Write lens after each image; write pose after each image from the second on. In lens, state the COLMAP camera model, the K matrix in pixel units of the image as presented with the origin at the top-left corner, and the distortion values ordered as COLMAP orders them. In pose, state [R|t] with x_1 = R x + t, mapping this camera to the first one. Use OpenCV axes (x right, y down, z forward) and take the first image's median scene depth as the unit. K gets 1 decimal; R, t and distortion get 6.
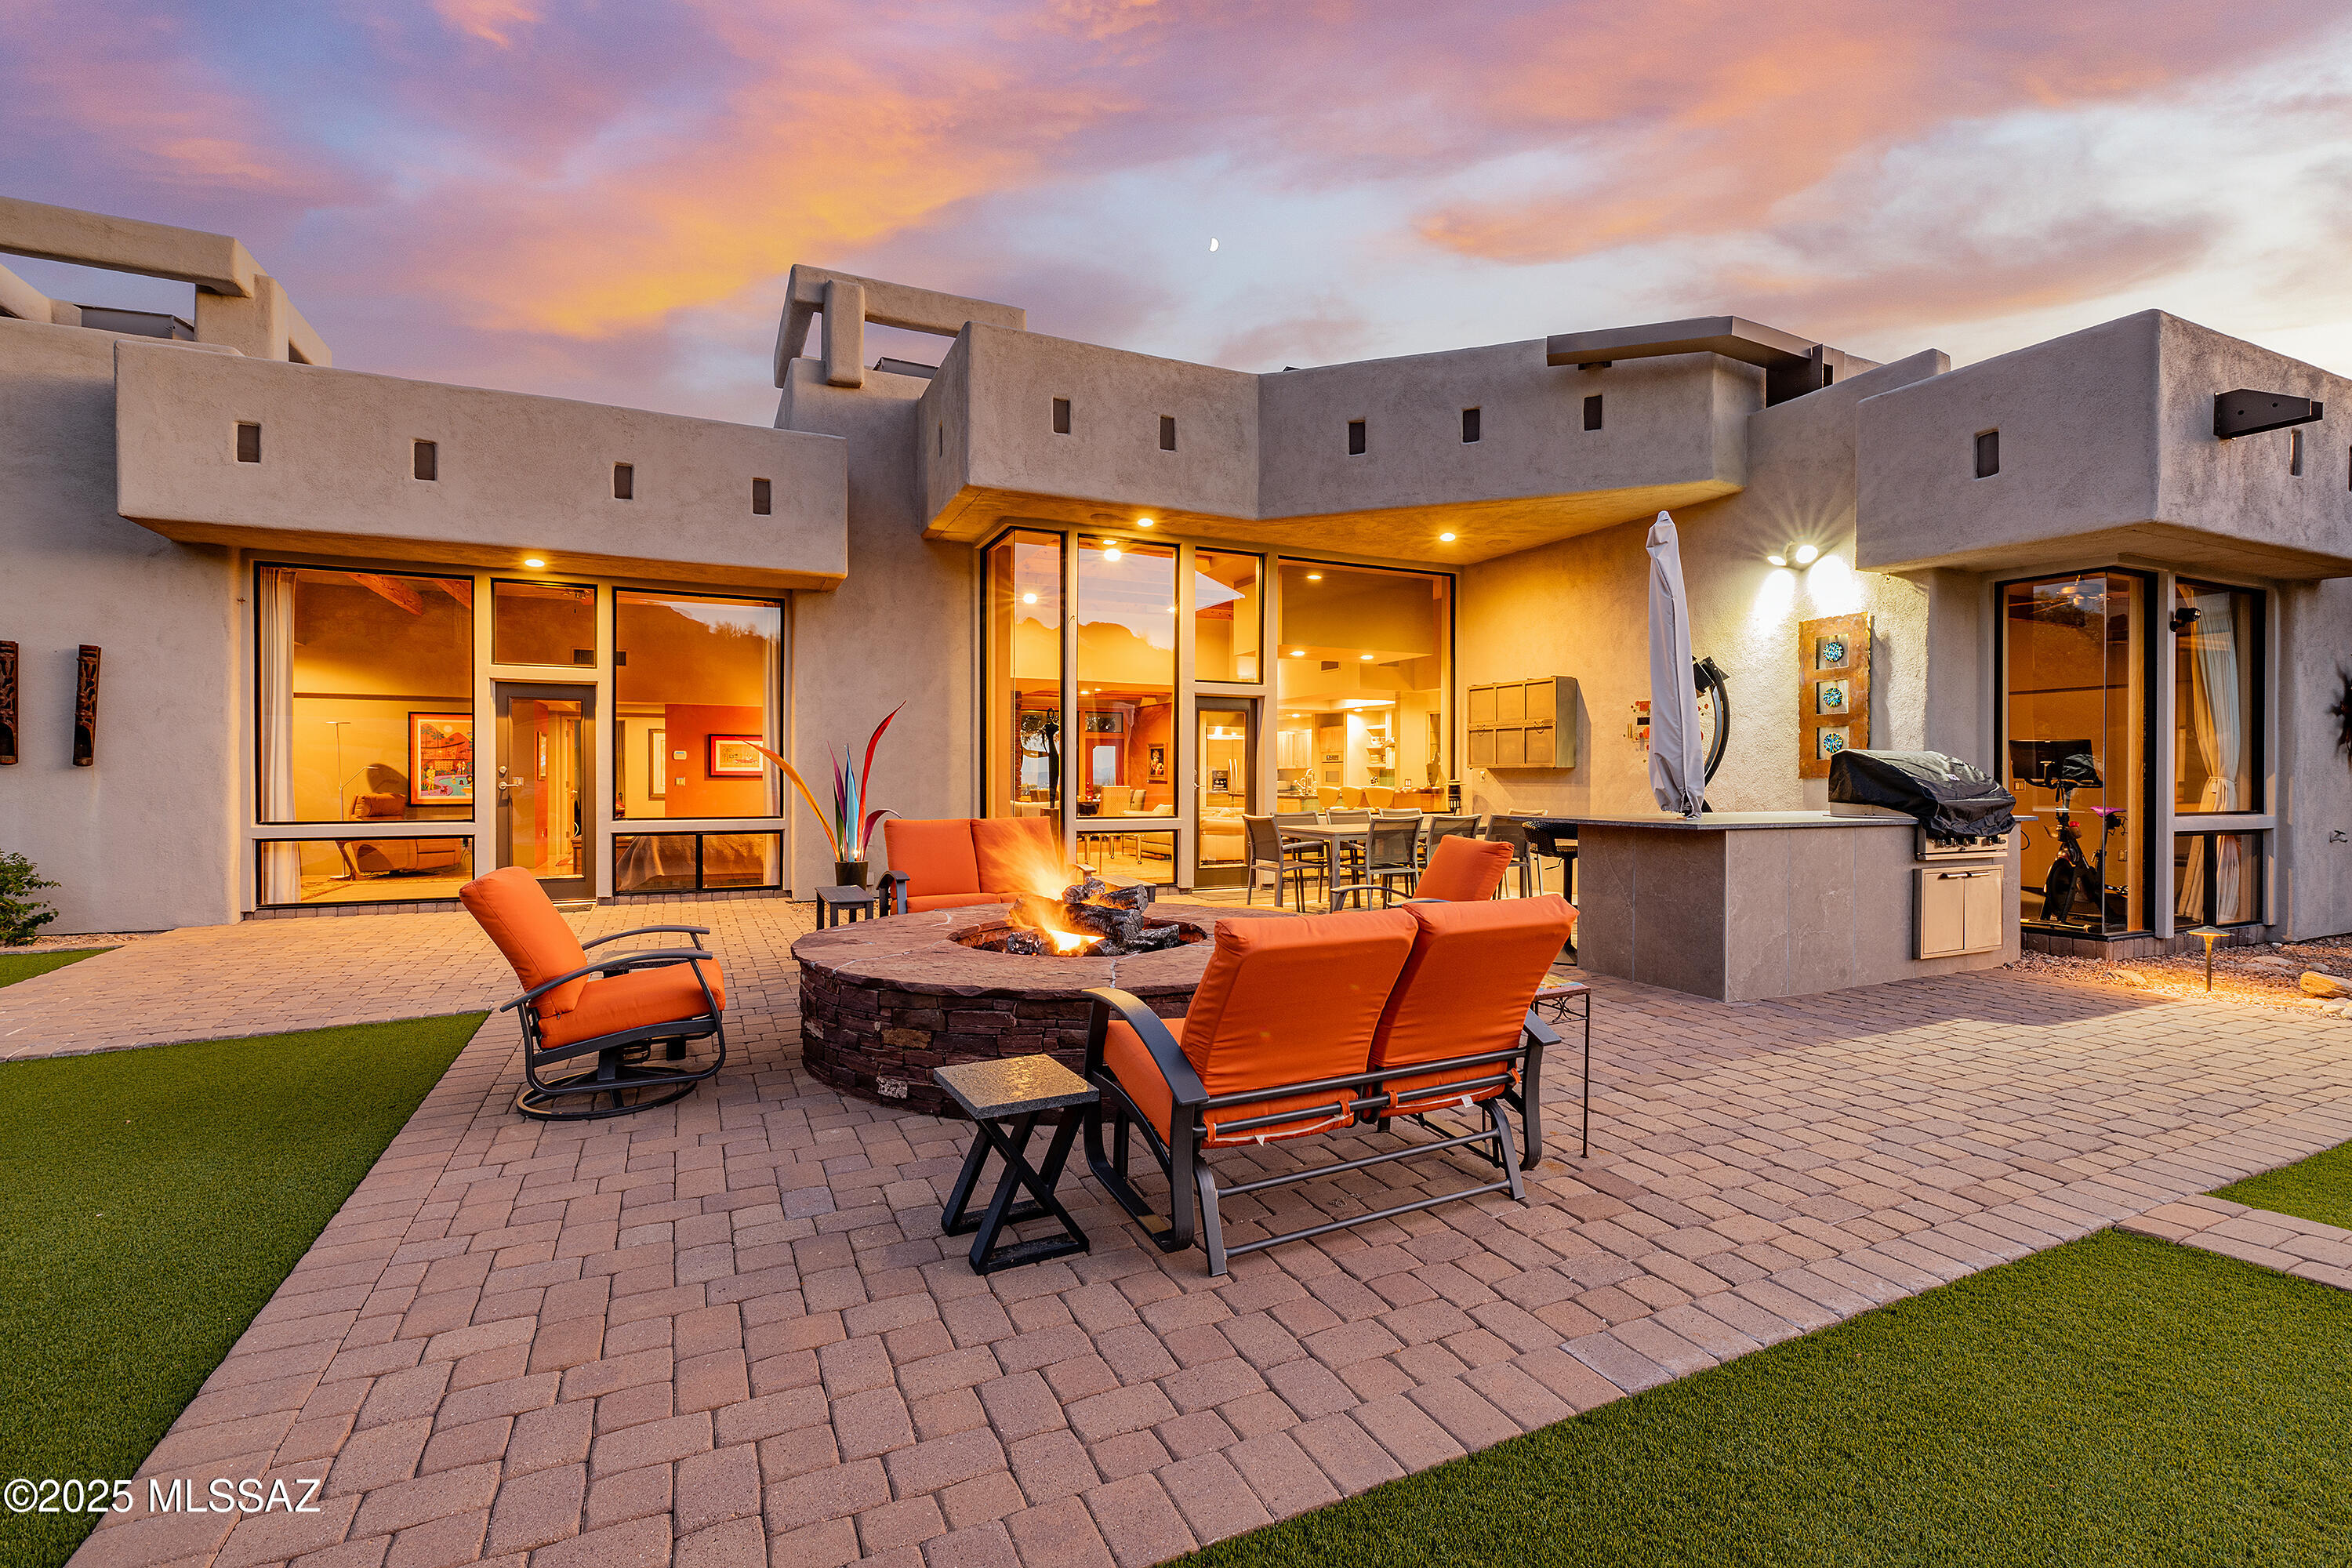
lens RADIAL K [[1072.7, 0, 1167.6], [0, 1072.7, 784.8], [0, 0, 1]] dist [0.001293, 0.000529]
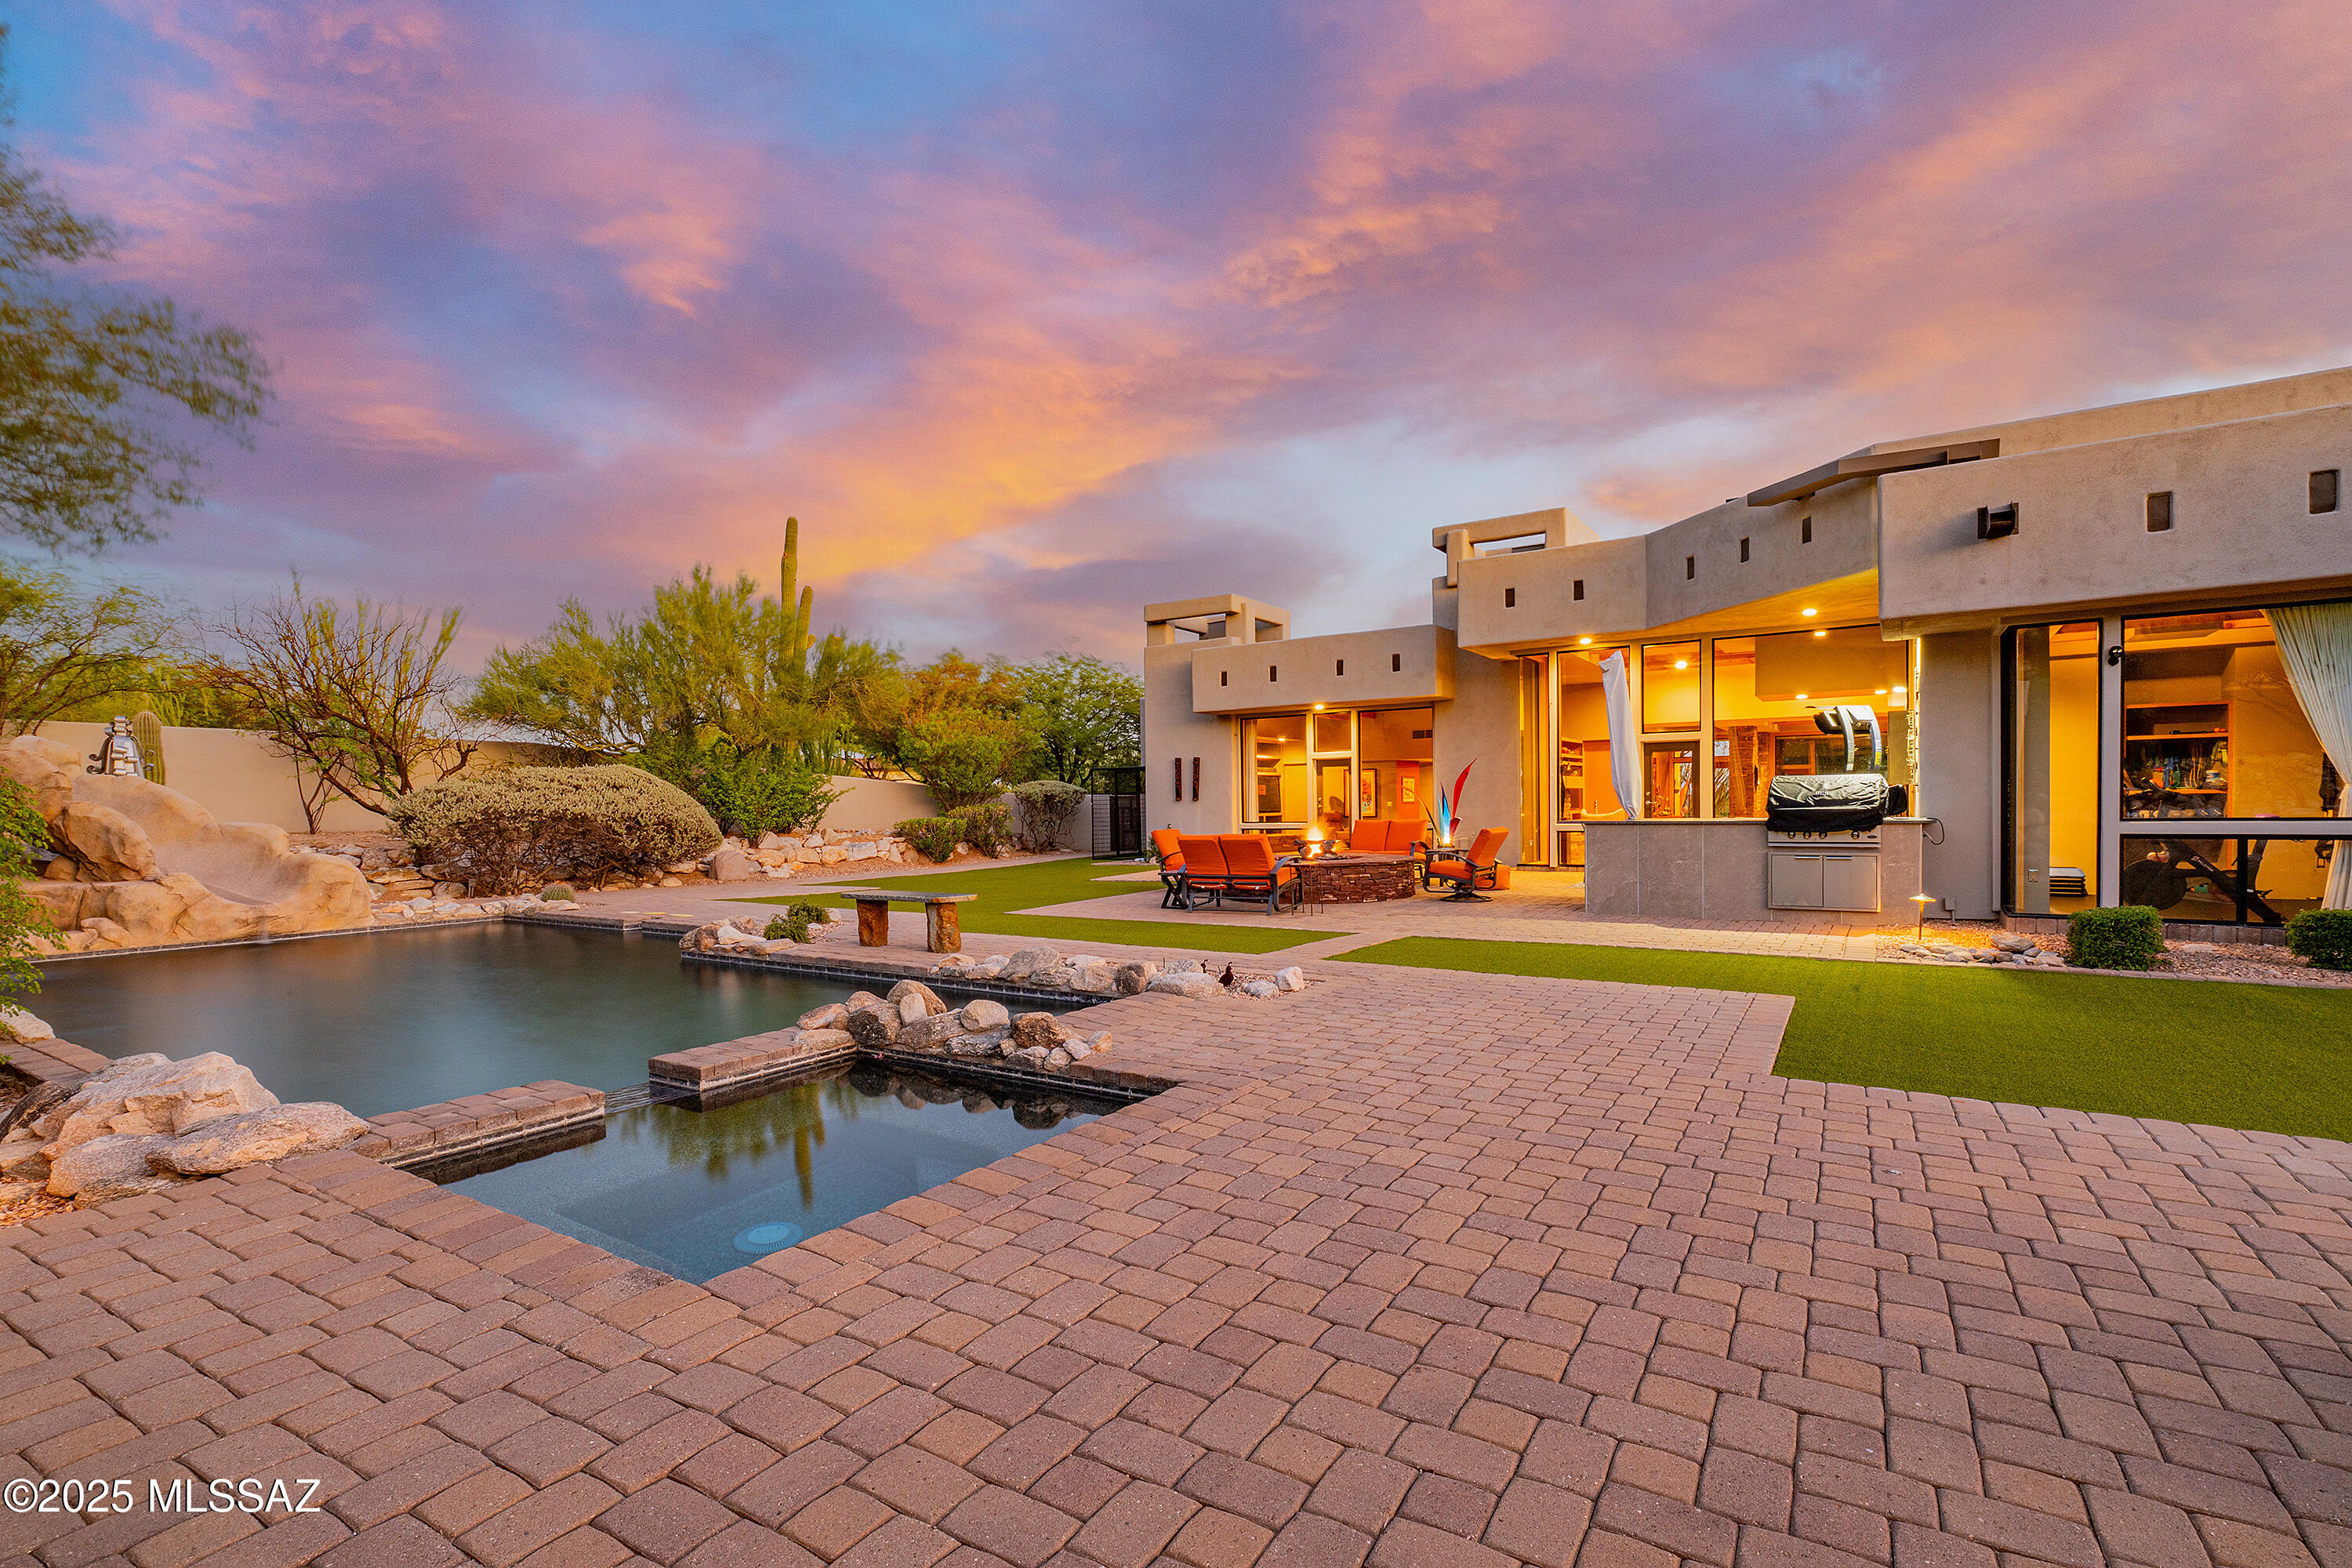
lens RADIAL K [[1072.7, 0, 1185.4], [0, 1072.7, 819.3], [0, 0, 1]] dist [0.001293, 0.000529]
pose [[0.531001, 0.000747, -0.847371, 1.172339], [0.016597, 0.999799, 0.011282, -0.003842], [0.847209, -0.020055, 0.530881, -0.430143]]
